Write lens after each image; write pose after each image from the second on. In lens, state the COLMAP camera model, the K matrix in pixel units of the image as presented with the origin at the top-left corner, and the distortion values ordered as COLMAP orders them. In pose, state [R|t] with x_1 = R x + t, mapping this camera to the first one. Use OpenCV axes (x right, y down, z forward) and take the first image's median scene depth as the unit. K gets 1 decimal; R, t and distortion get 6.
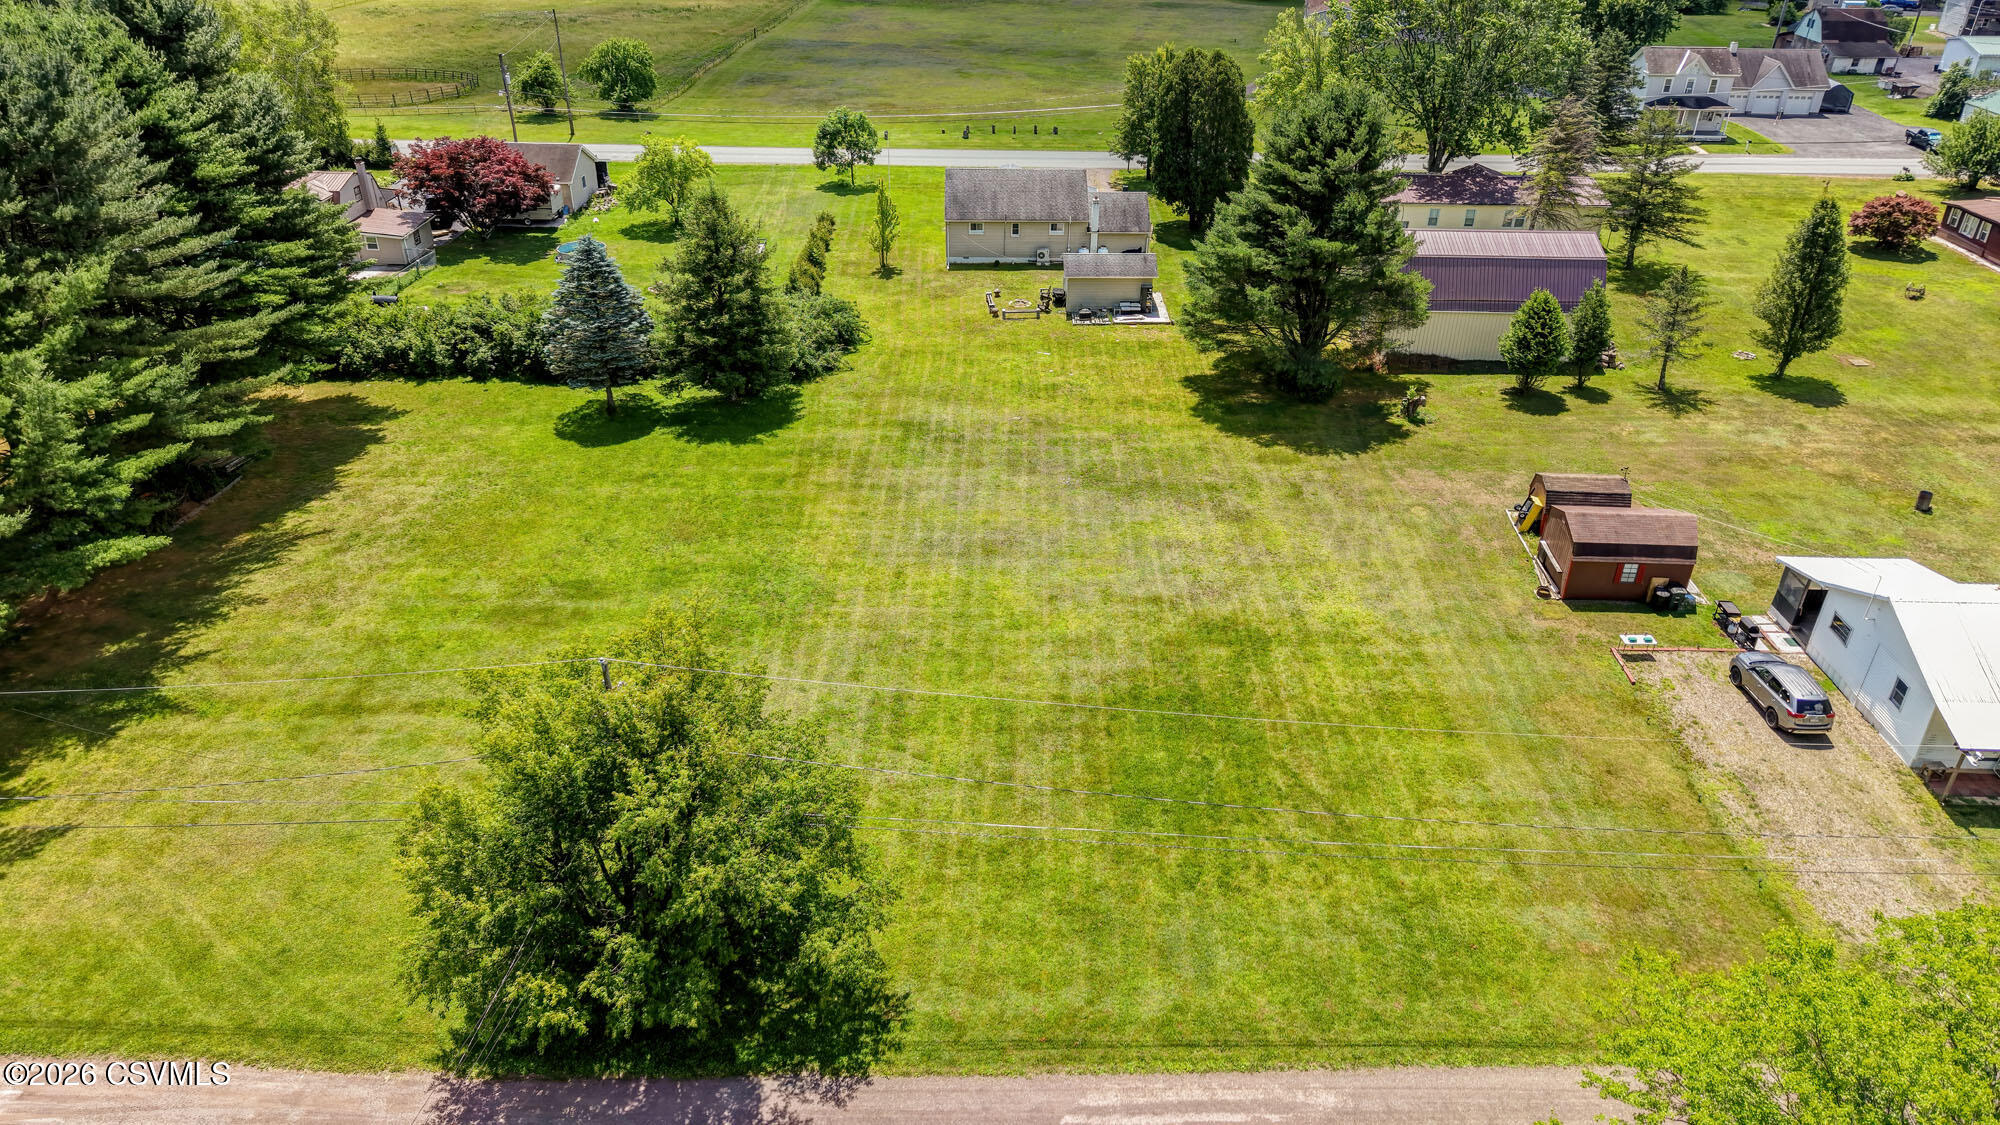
lens RADIAL K [[1322.6, 0, 992.6], [0, 1322.6, 556.5], [0, 0, 1]] dist [0.016459, -0.003691]
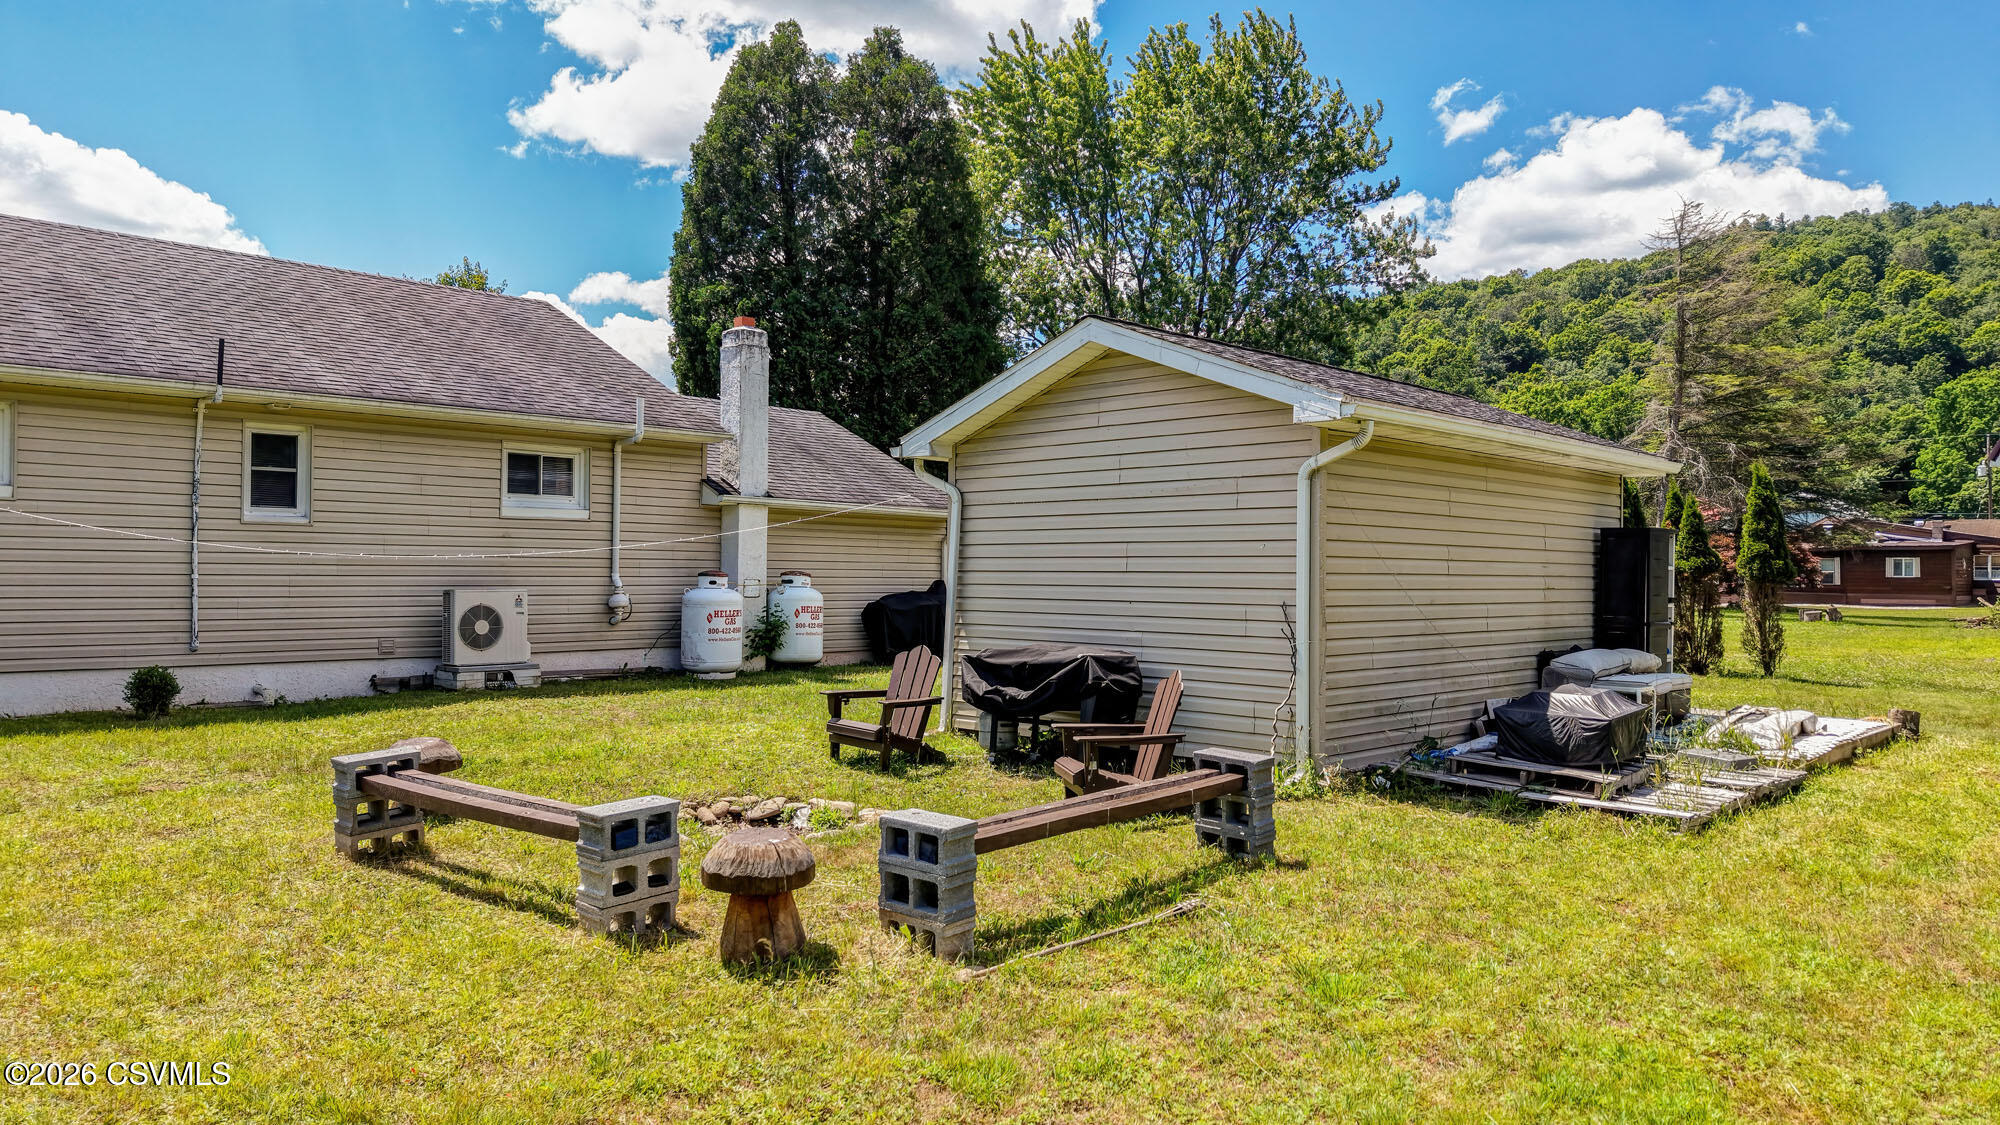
lens RADIAL K [[1322.6, 0, 992.6], [0, 1322.6, 556.5], [0, 0, 1]] dist [0.016459, -0.003691]
pose [[0.695522, 0.016236, 0.718322, -0.032718], [0.361306, 0.856245, -0.369192, -0.158831], [-0.621054, 0.516315, 0.589670, 0.880090]]
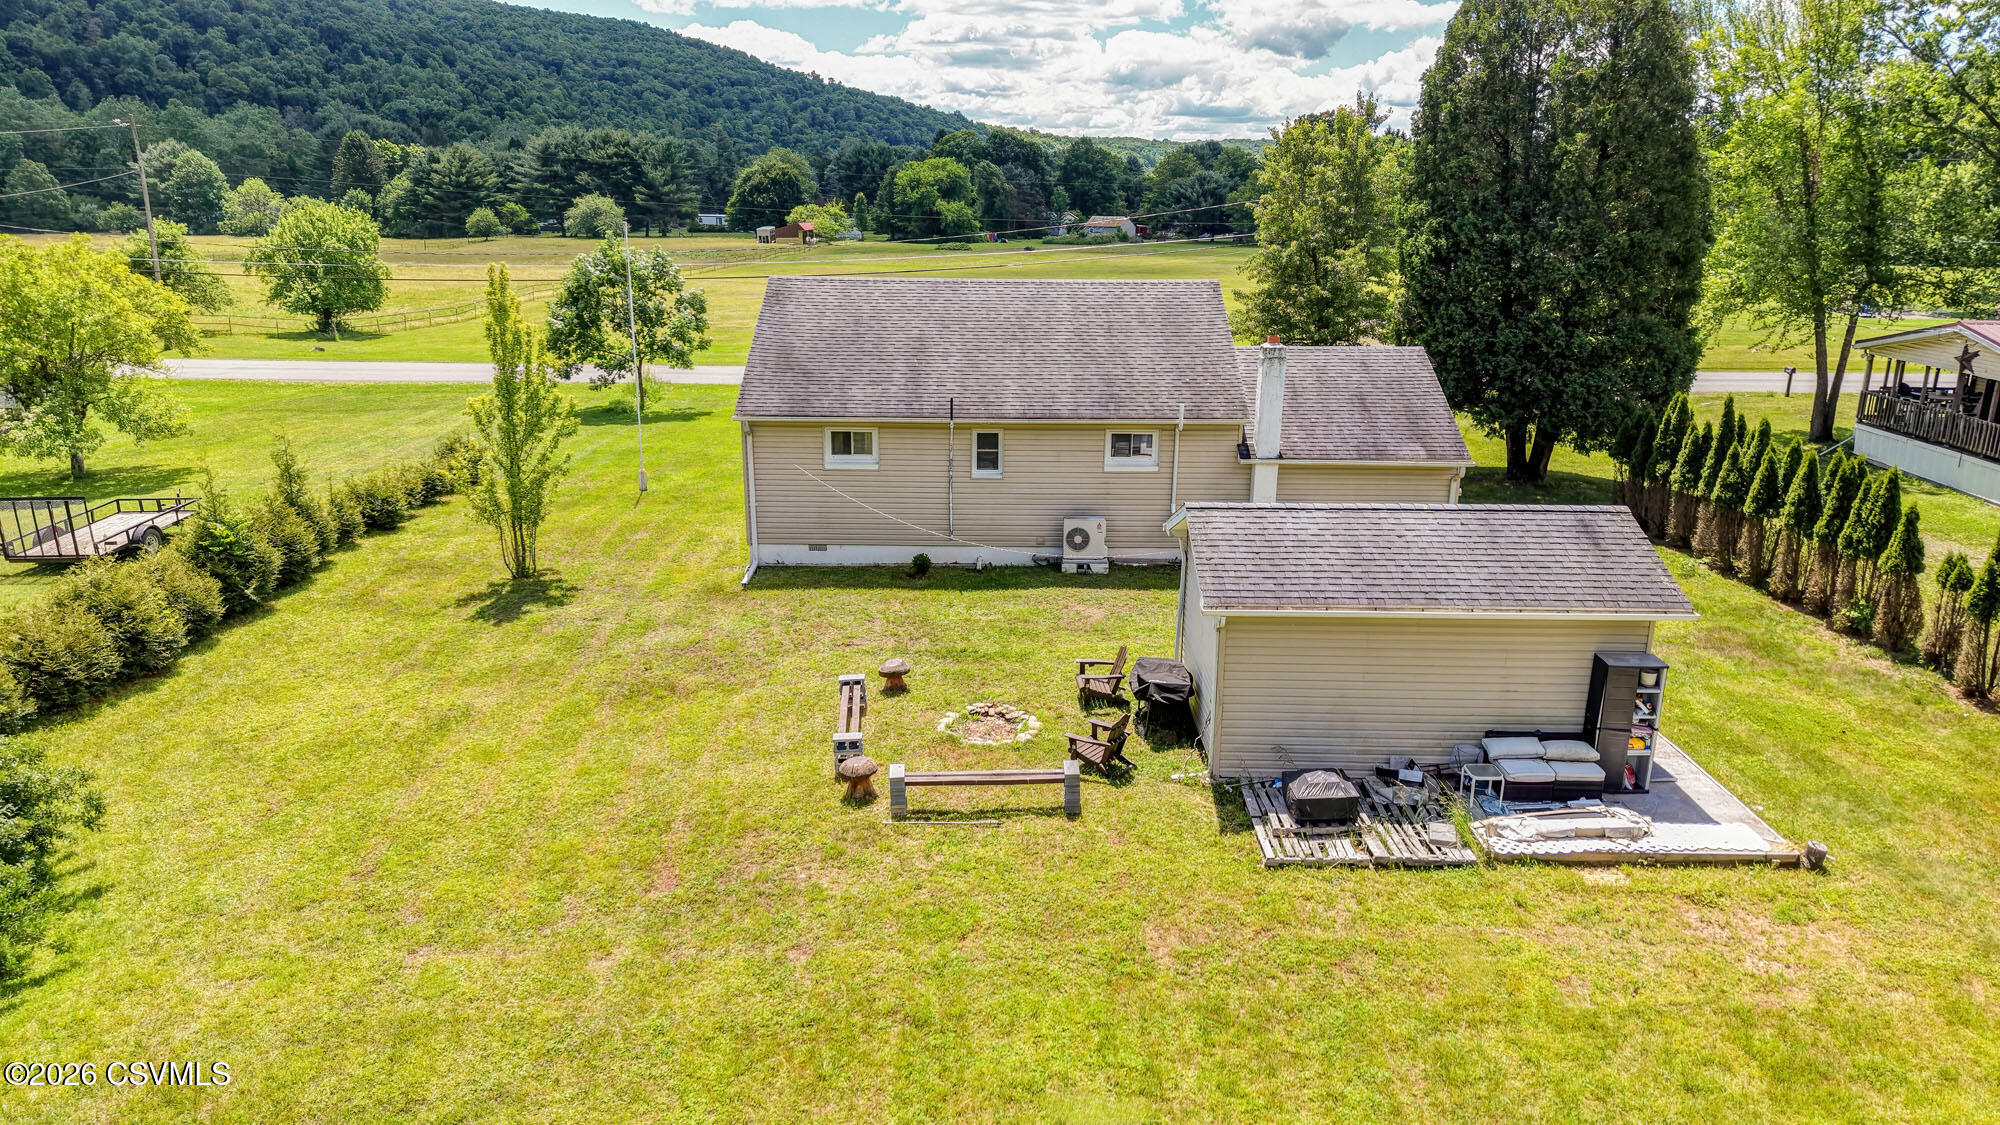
lens RADIAL K [[1322.6, 0, 992.6], [0, 1322.6, 556.5], [0, 0, 1]] dist [0.016459, -0.003691]
pose [[0.999862, 0.006320, -0.015367, 0.023229], [-0.010068, 0.966159, -0.257752, -0.153238], [0.013218, 0.257871, 0.966089, 0.737739]]
